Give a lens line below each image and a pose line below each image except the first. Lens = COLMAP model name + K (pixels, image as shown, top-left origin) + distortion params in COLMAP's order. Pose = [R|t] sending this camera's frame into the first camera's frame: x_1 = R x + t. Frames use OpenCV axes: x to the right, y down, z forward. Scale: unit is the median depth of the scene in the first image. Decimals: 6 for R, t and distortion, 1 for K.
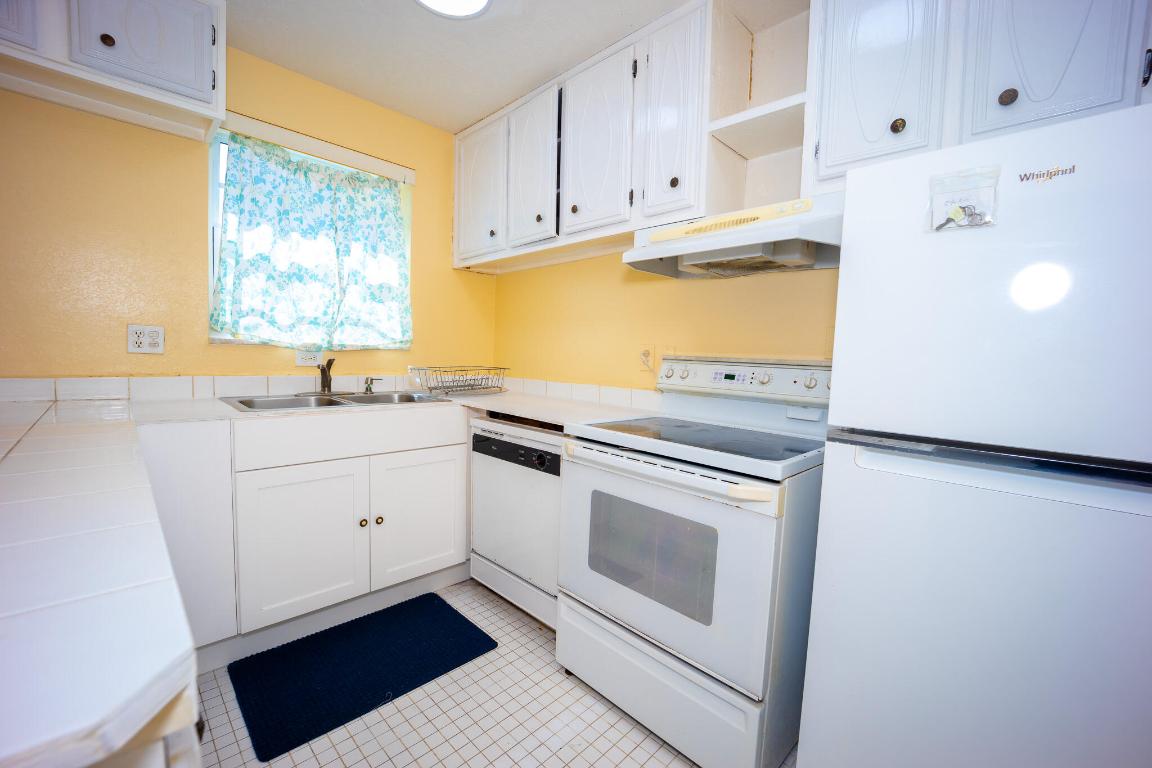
lens RADIAL K [[464.3, 0, 575.1], [0, 464.3, 387.8], [0, 0, 1]] dist [-0.022920, 0.000588]
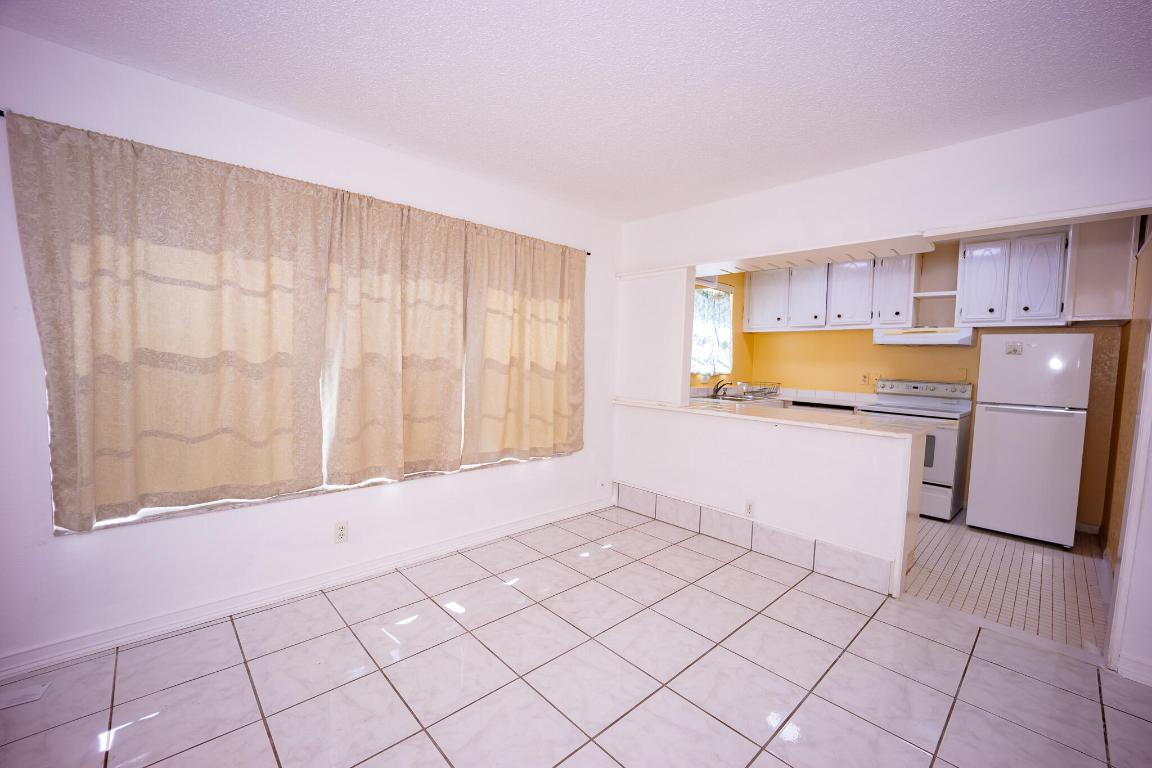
lens RADIAL K [[464.3, 0, 576.0], [0, 464.3, 387.0], [0, 0, 1]] dist [-0.022920, 0.000588]
pose [[0.999067, -0.004833, -0.042916, -1.183623], [0.004203, 0.999882, -0.014759, 0.002033], [0.042983, 0.014565, 0.998970, -1.321845]]
